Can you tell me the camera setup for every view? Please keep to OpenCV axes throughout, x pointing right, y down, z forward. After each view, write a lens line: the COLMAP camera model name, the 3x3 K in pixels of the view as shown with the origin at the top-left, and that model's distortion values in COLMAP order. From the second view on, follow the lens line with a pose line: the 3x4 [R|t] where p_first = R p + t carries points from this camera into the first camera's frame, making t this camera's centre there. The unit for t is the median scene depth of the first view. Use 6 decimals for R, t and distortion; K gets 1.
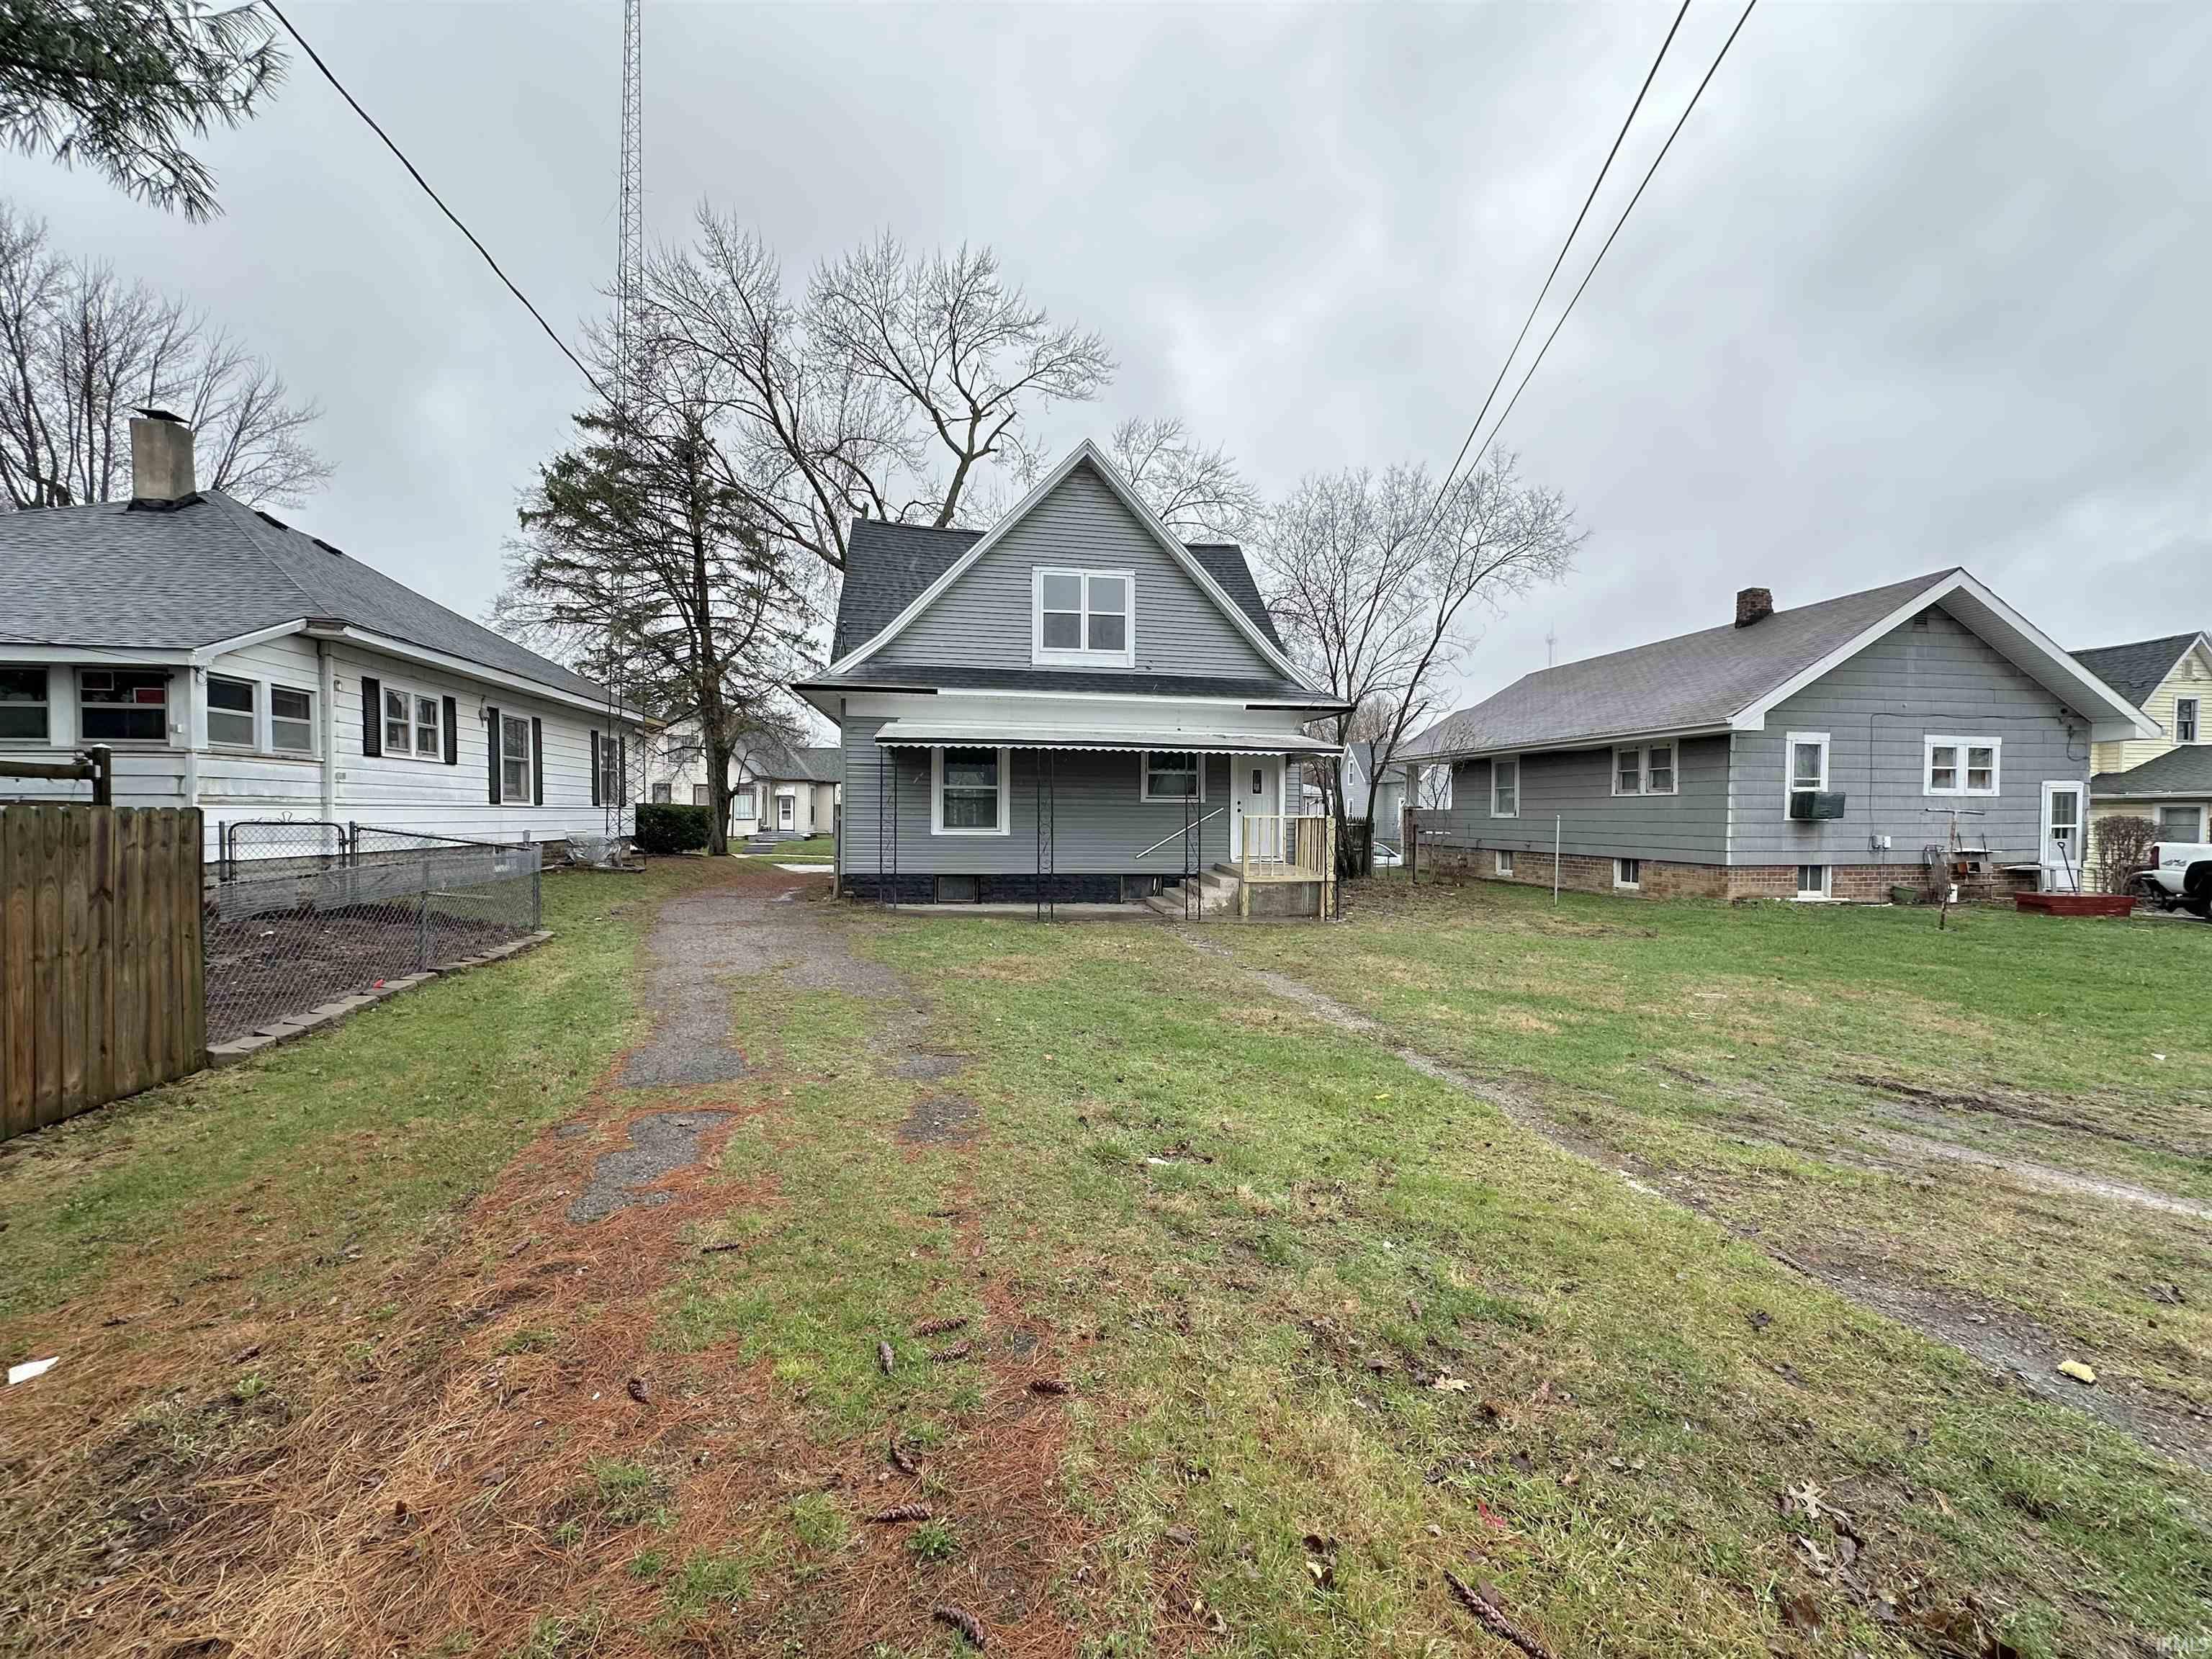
lens RADIAL K [[884.5, 0, 1106.0], [0, 884.5, 829.5], [0, 0, 1]] dist [0.001303, 0.000187]
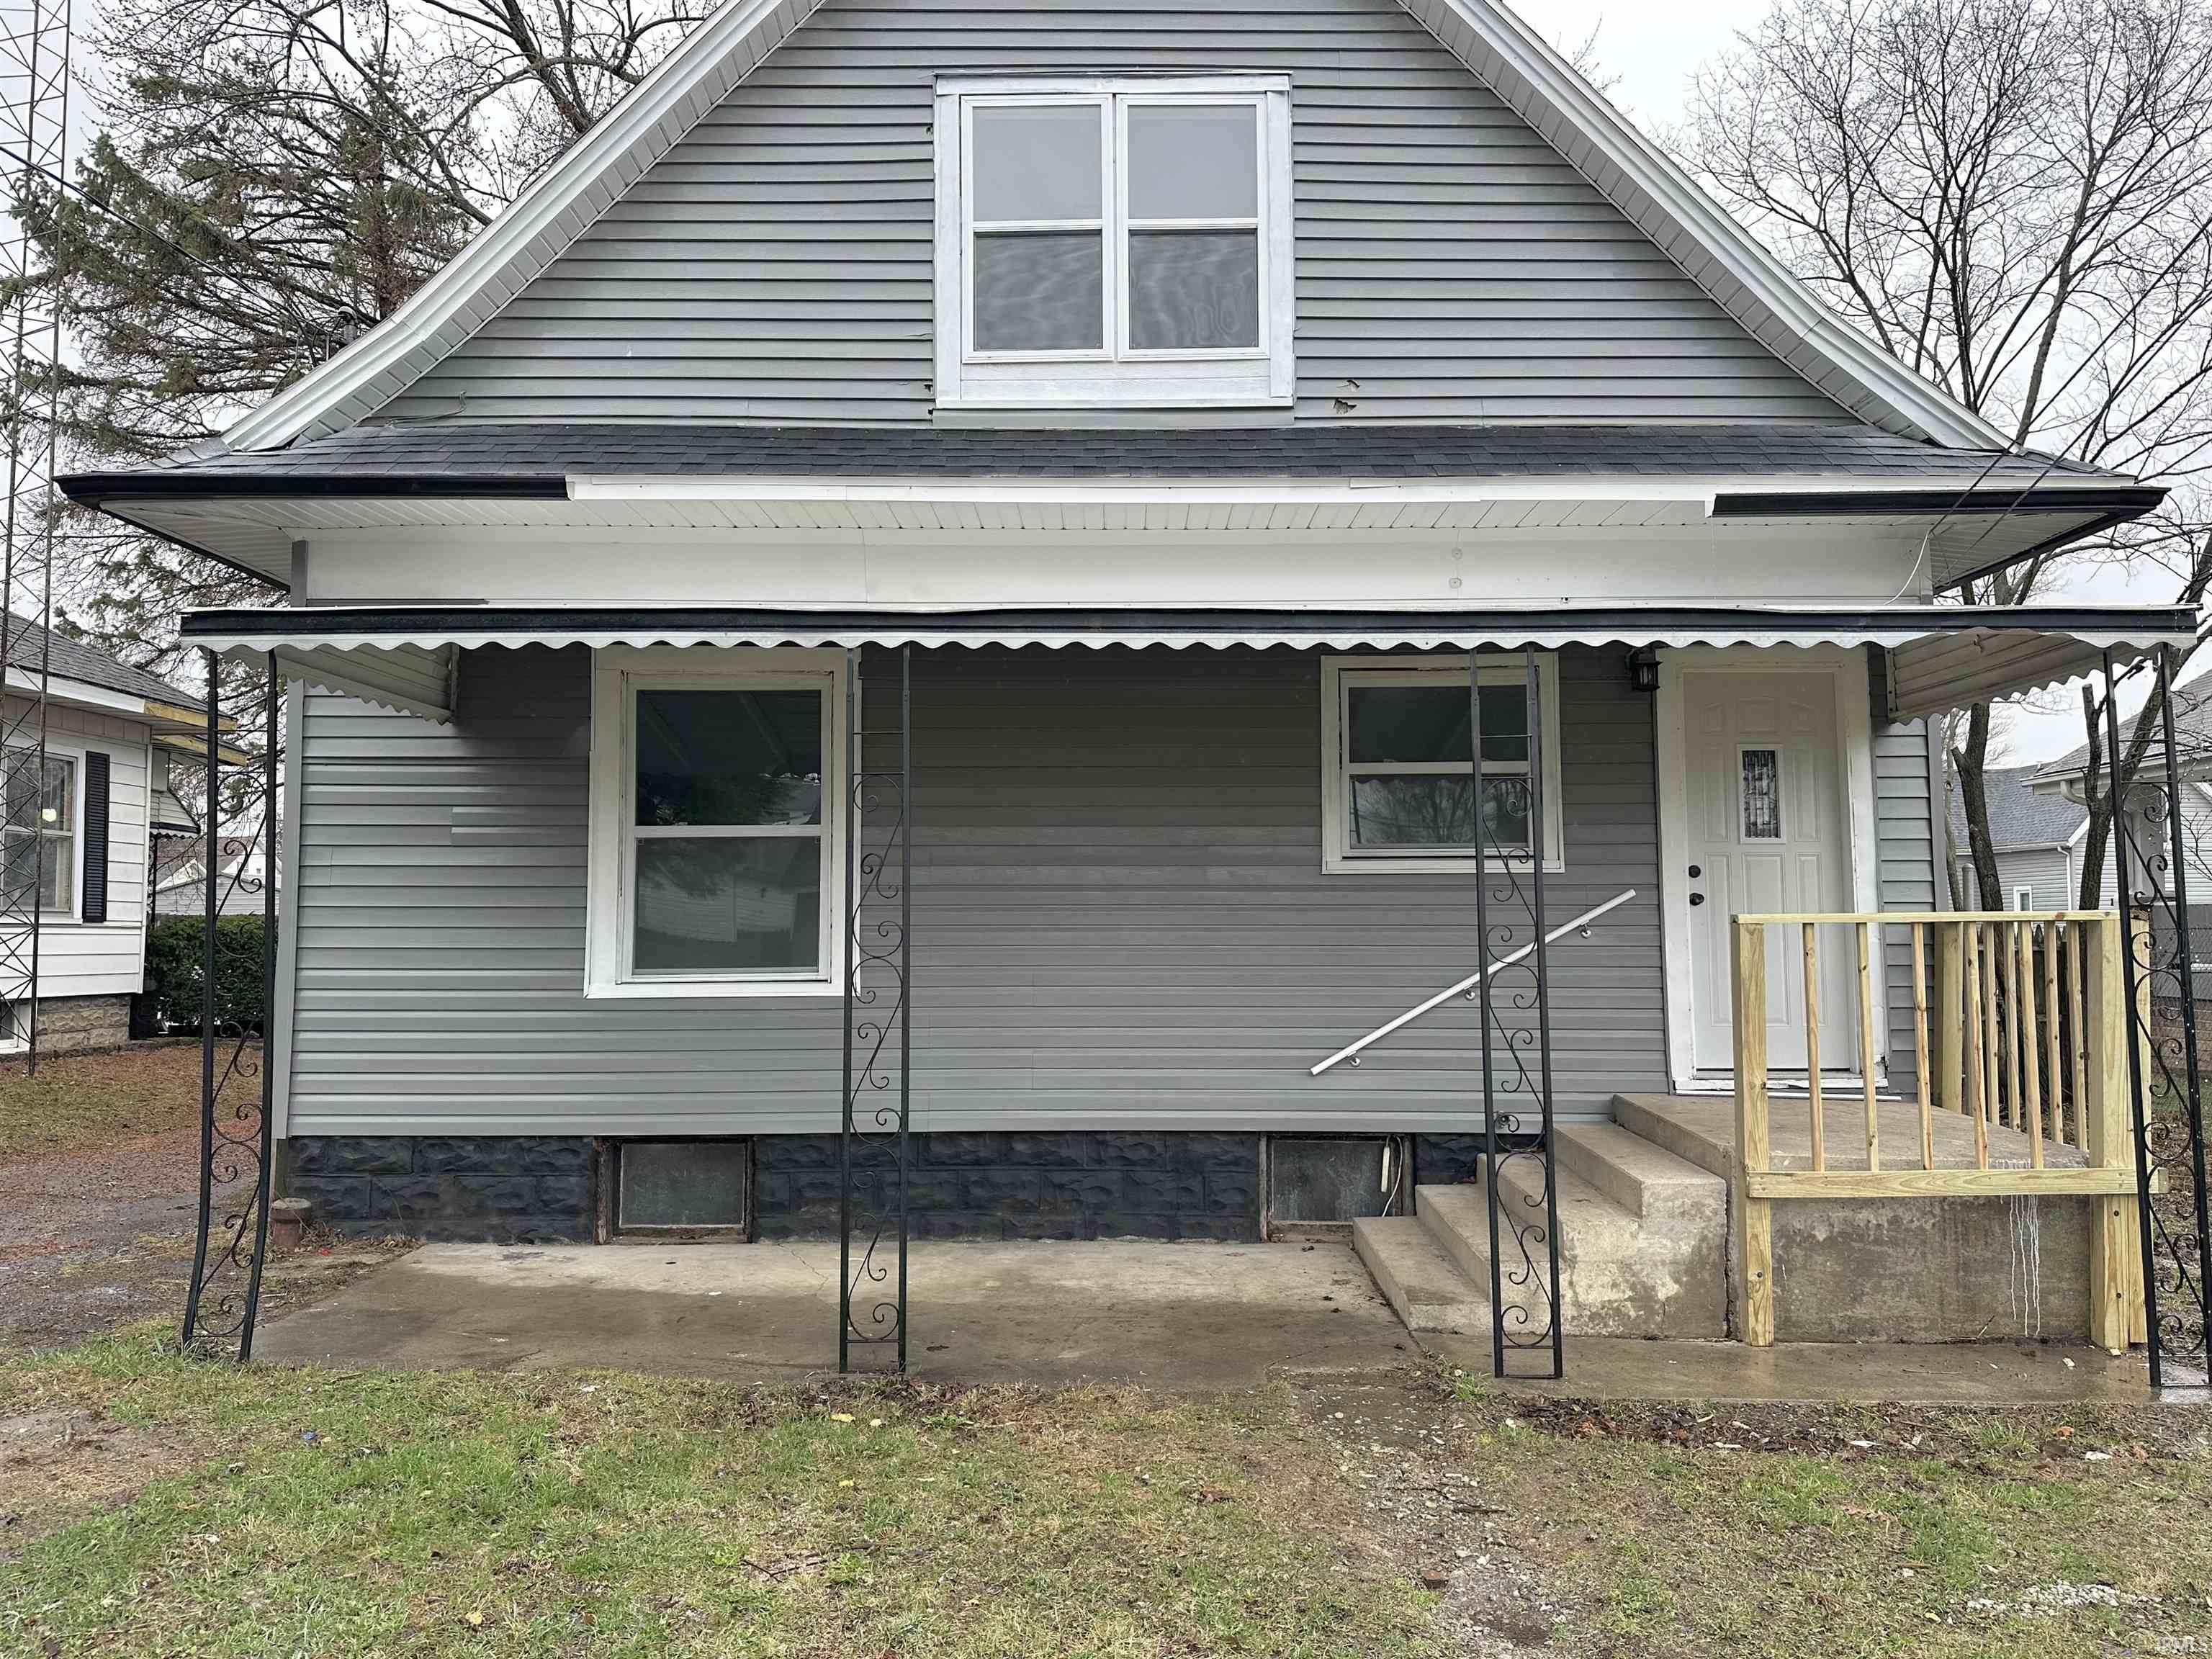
lens RADIAL K [[1544.5, 0, 1106.0], [0, 1544.5, 829.5], [0, 0, 1]] dist [0.082782, -0.074773]
pose [[0.985107, -0.022518, -0.170464, 0.056226], [0.008628, 0.996612, -0.081787, -0.005193], [0.171728, 0.079098, 0.981964, 0.515105]]
